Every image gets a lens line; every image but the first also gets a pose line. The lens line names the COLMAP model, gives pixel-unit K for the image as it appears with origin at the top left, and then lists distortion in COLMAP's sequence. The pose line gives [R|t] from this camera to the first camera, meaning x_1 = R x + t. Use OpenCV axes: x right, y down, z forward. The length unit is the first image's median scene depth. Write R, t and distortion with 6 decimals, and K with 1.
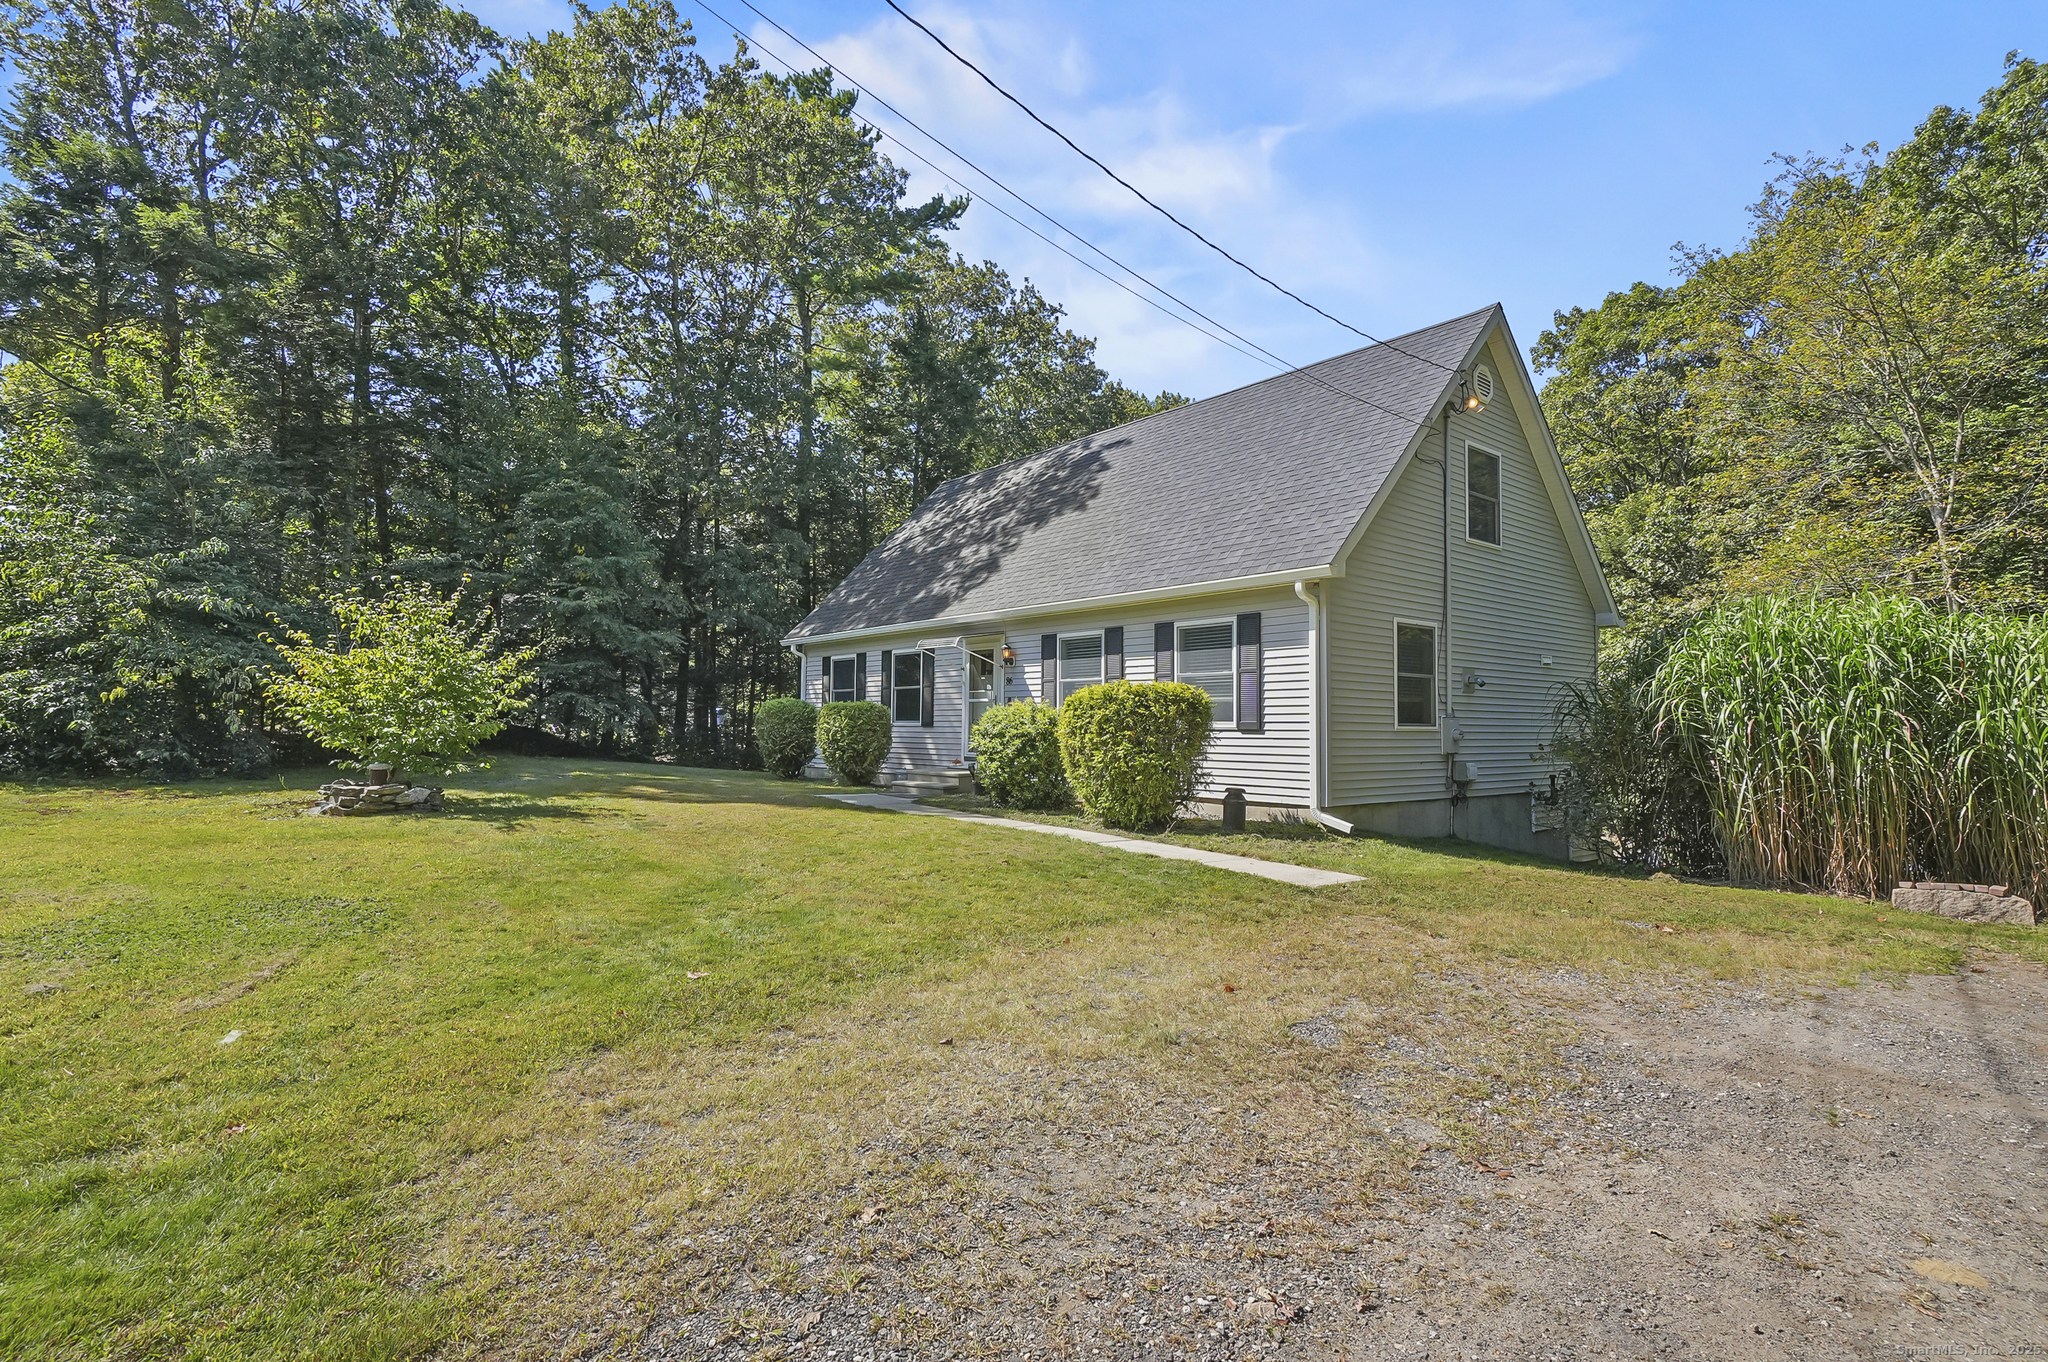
lens RADIAL K [[977.8, 0, 1020.4], [0, 977.8, 684.8], [0, 0, 1]] dist [-0.000724, 0.000009]
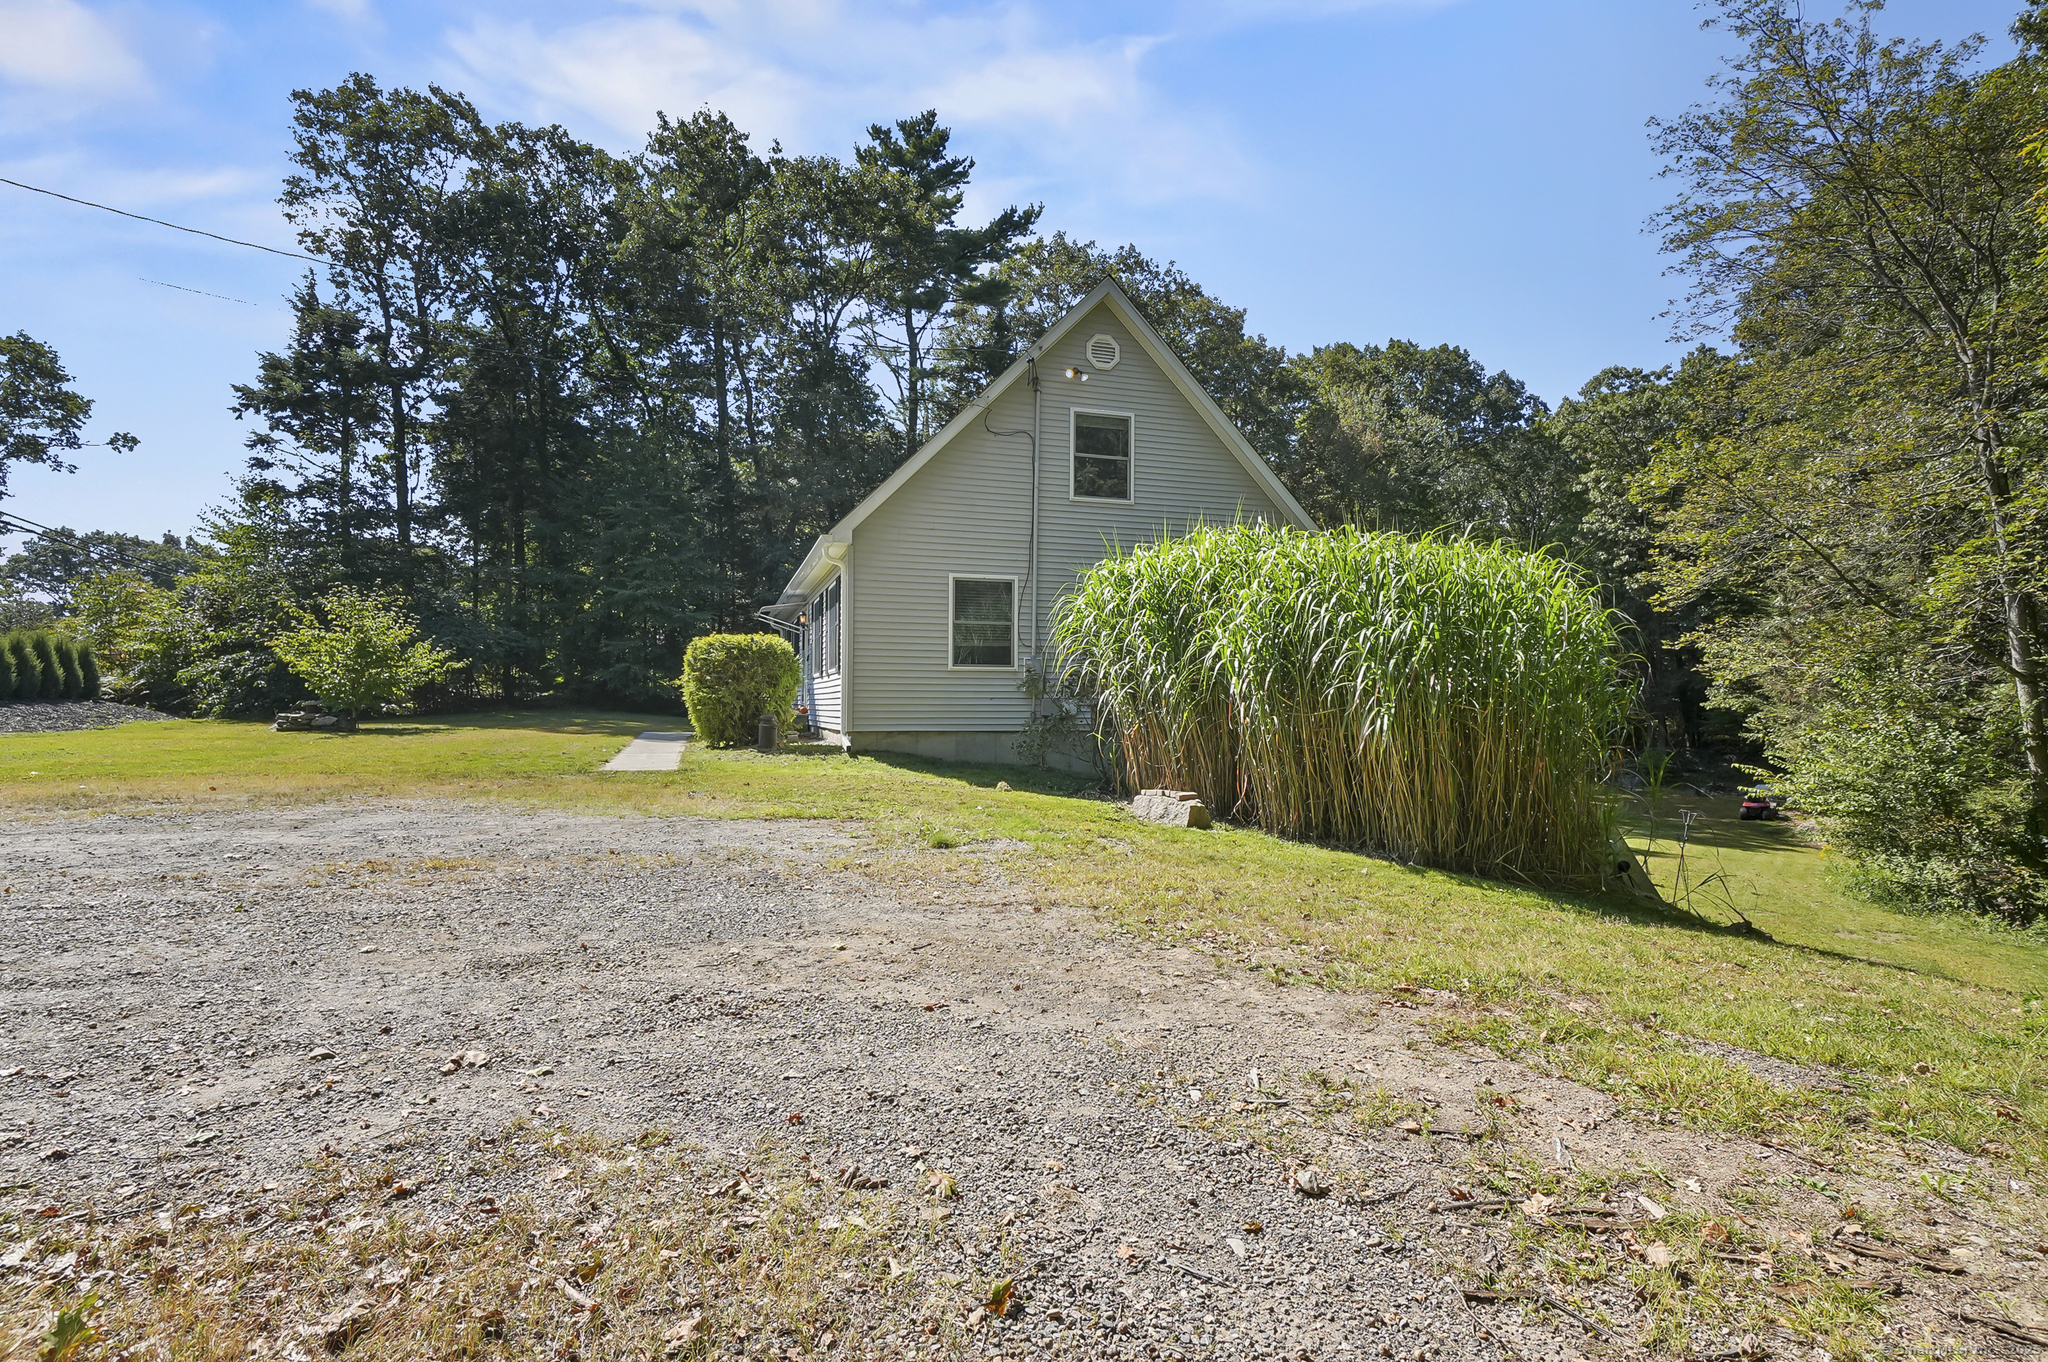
lens RADIAL K [[993.9, 0, 1021.9], [0, 993.9, 679.9], [0, 0, 1]] dist [-0.000133, -0.001413]
pose [[0.928104, -0.015973, -0.371978, 0.859285], [0.020163, 0.999769, 0.007377, 0.048477], [0.371774, -0.014347, 0.928212, -0.059972]]
